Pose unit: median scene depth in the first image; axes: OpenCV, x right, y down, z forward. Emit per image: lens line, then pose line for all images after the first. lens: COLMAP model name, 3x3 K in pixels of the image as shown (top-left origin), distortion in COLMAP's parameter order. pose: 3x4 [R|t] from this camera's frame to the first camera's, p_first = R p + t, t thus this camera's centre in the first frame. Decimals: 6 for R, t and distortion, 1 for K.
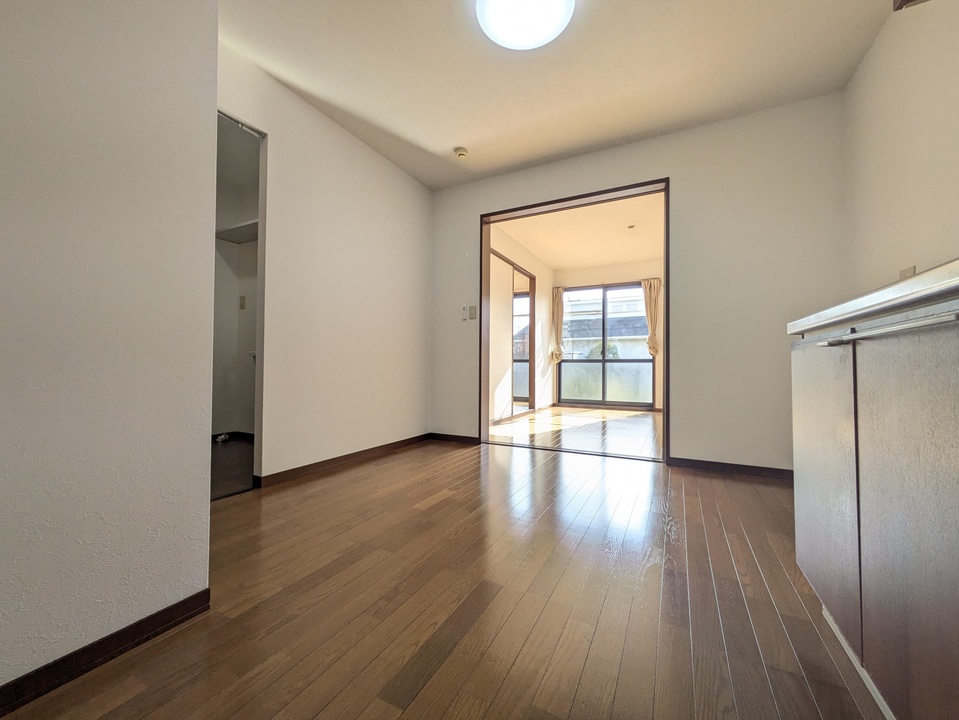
lens RADIAL K [[378.4, 0, 482.9], [0, 378.4, 359.8], [0, 0, 1]] dist [0.000911, 0.000604]
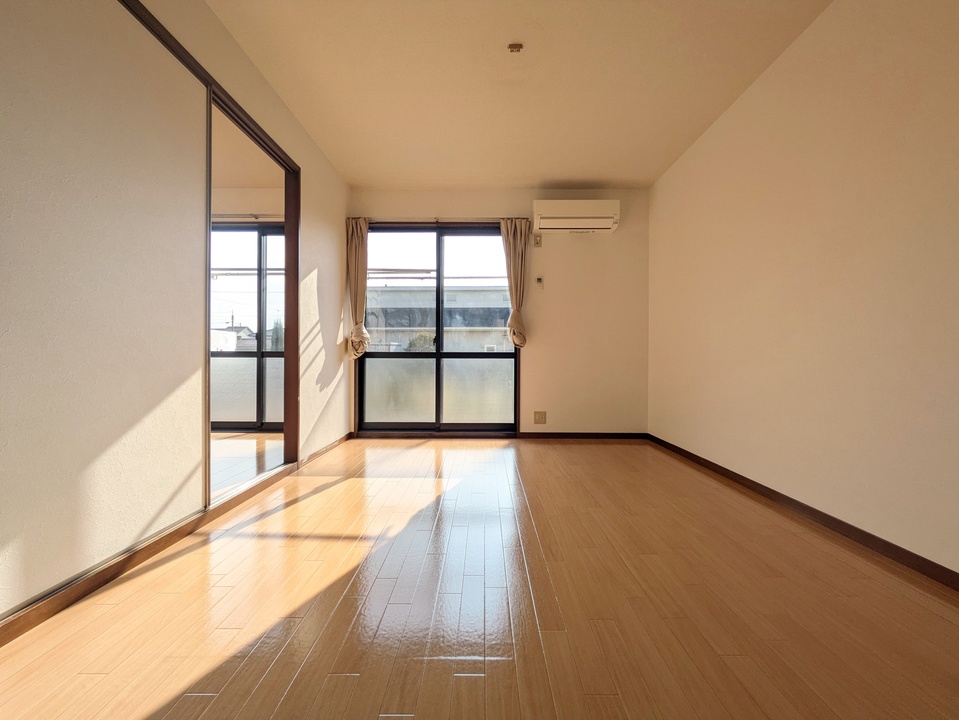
lens RADIAL K [[378.4, 0, 482.9], [0, 378.4, 359.8], [0, 0, 1]] dist [0.000911, 0.000604]
pose [[0.890773, -0.003826, 0.454433, 0.115769], [-0.004776, 0.999831, 0.017779, -0.000727], [-0.454424, -0.018007, 0.890604, 0.450264]]
